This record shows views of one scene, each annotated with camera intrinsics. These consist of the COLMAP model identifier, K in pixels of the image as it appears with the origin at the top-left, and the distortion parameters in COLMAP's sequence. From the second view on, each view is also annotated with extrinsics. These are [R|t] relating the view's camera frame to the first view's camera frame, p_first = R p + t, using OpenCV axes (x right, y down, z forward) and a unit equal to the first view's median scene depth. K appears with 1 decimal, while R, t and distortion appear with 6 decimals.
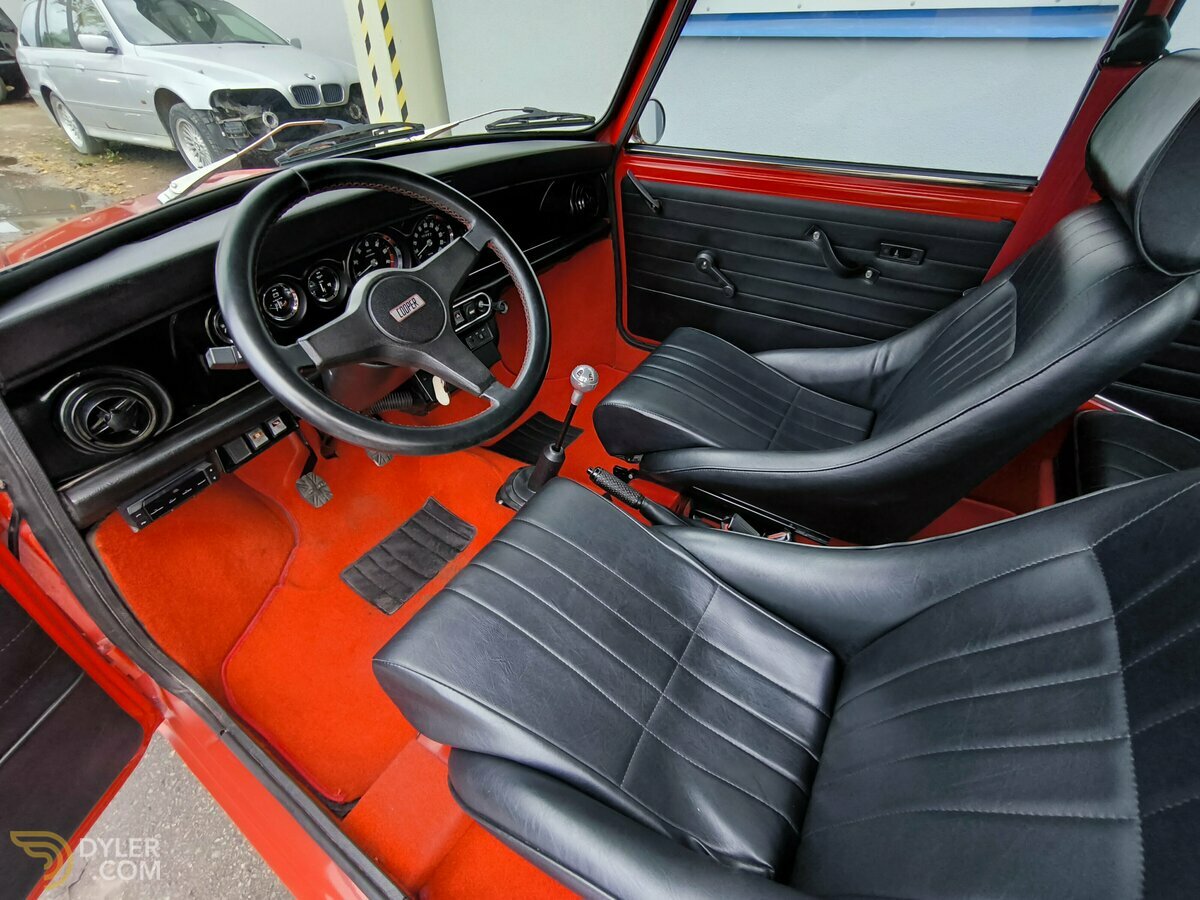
lens RADIAL K [[533.7, 0, 600.0], [0, 533.7, 450.0], [0, 0, 1]] dist [-0.003391, 0.001011]
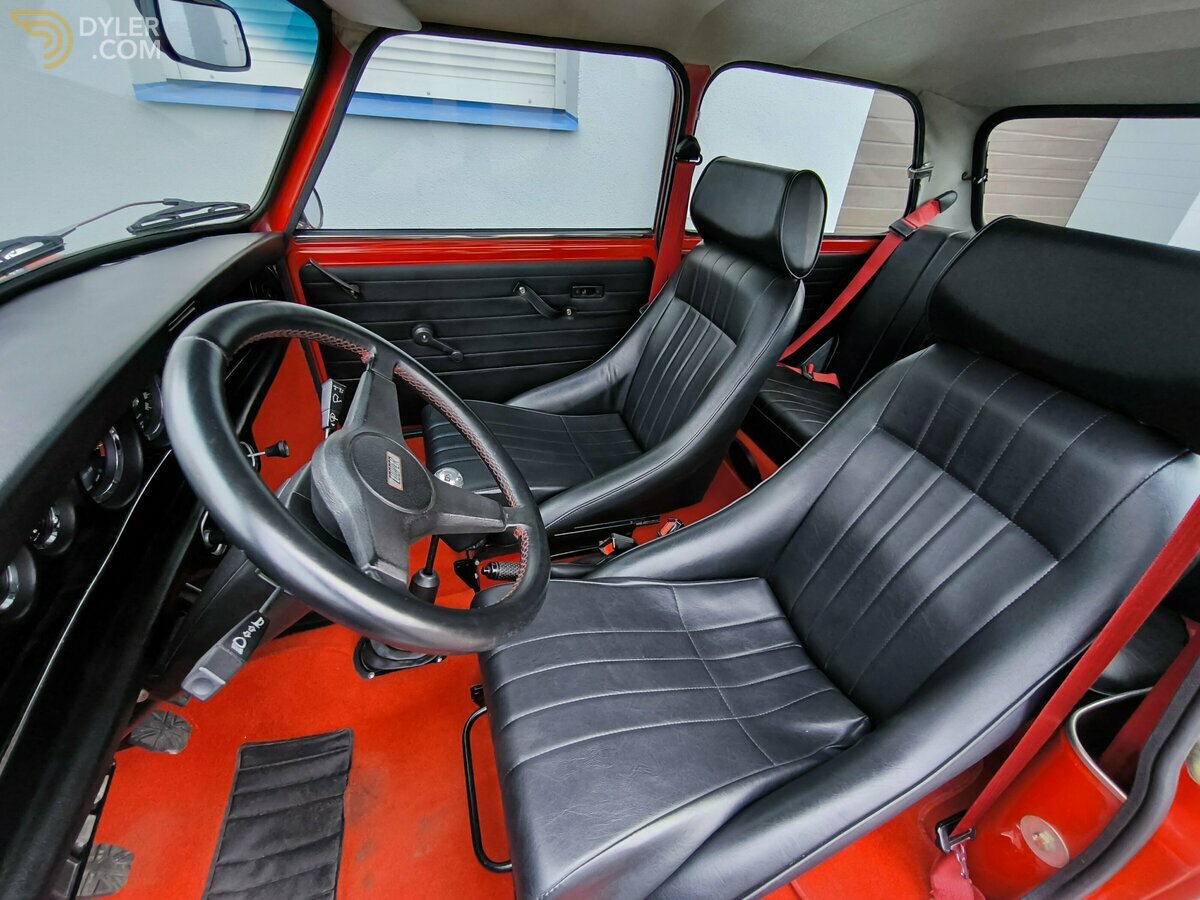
lens RADIAL K [[533.7, 0, 600.0], [0, 533.7, 450.0], [0, 0, 1]] dist [-0.003391, 0.001011]
pose [[0.624822, -0.378513, 0.682880, -0.458500], [0.430267, 0.896762, 0.103379, -0.163209], [-0.651511, 0.229227, 0.723179, 0.165460]]
